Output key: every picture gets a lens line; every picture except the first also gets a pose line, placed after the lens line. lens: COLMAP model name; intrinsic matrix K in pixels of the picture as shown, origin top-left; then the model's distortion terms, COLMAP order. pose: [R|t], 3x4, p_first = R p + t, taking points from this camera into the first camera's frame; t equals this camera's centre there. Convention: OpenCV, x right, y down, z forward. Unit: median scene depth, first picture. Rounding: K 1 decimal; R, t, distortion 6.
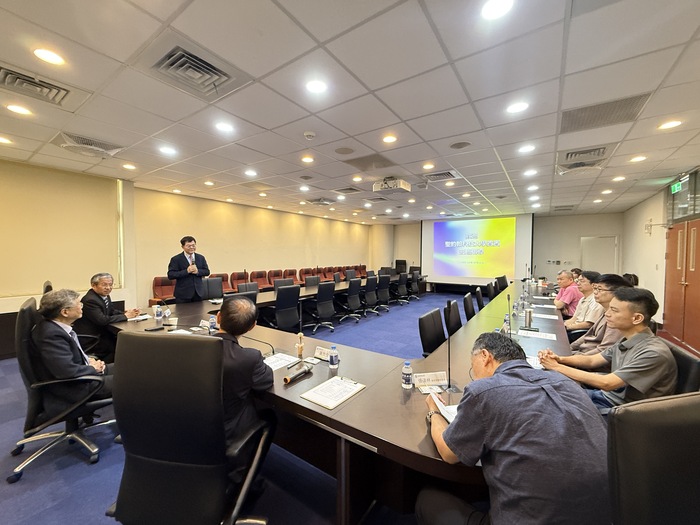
lens RADIAL K [[280.3, 0, 352.8], [0, 280.3, 263.8], [0, 0, 1]] dist [0.001676, -0.000196]
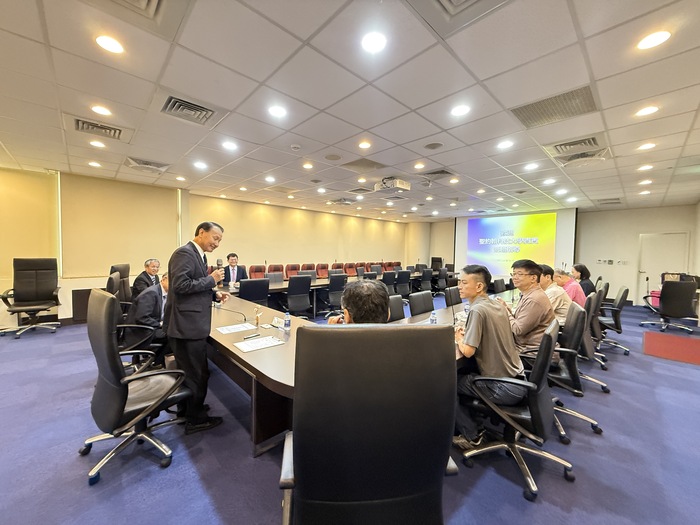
lens RADIAL K [[280.3, 0, 364.7], [0, 280.3, 260.1], [0, 0, 1]] dist [0.001676, -0.000196]
pose [[0.979469, 0.014781, -0.201052, 0.250477], [-0.017369, 0.999787, -0.011113, 0.023321], [0.200845, 0.014377, 0.979518, -0.074161]]
